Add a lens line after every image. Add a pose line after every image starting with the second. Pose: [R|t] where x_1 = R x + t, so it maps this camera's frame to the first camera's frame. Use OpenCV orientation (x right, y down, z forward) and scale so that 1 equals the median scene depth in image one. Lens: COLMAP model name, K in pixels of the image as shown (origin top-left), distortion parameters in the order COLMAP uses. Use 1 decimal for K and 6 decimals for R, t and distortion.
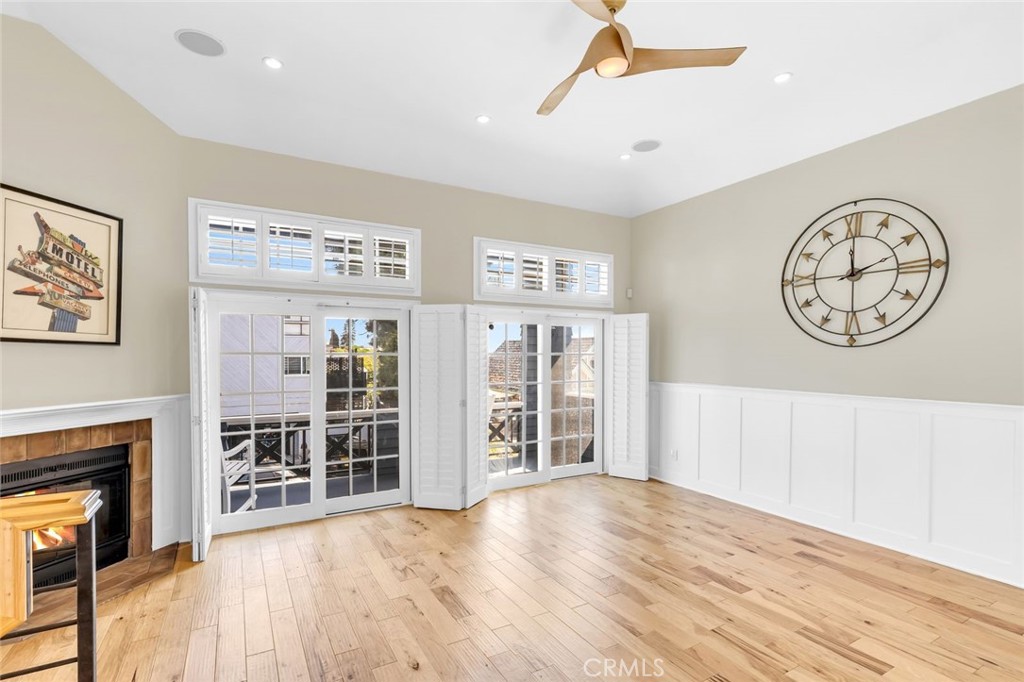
lens RADIAL K [[472.9, 0, 513.2], [0, 472.9, 336.4], [0, 0, 1]] dist [-0.020440, 0.000030]
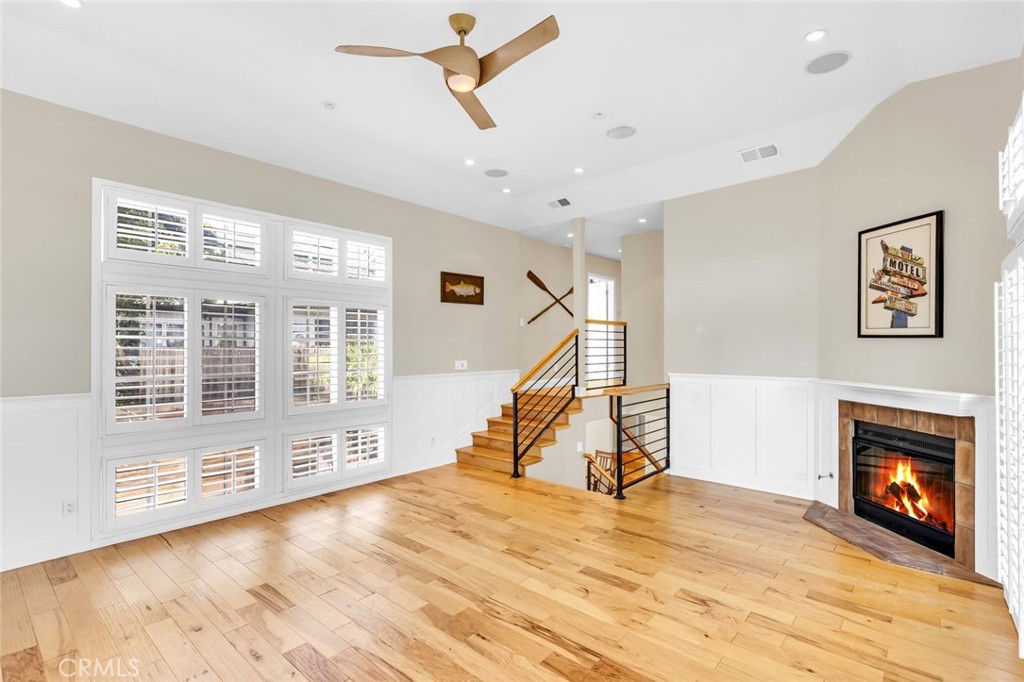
lens RADIAL K [[494.3, 0, 509.9], [0, 494.3, 348.0], [0, 0, 1]] dist [0.000547, 0.000050]
pose [[-0.950931, 0.005131, -0.309361, 0.390841], [0.016157, 0.999322, -0.033089, 0.066444], [0.308981, -0.036464, -0.950369, 1.844153]]
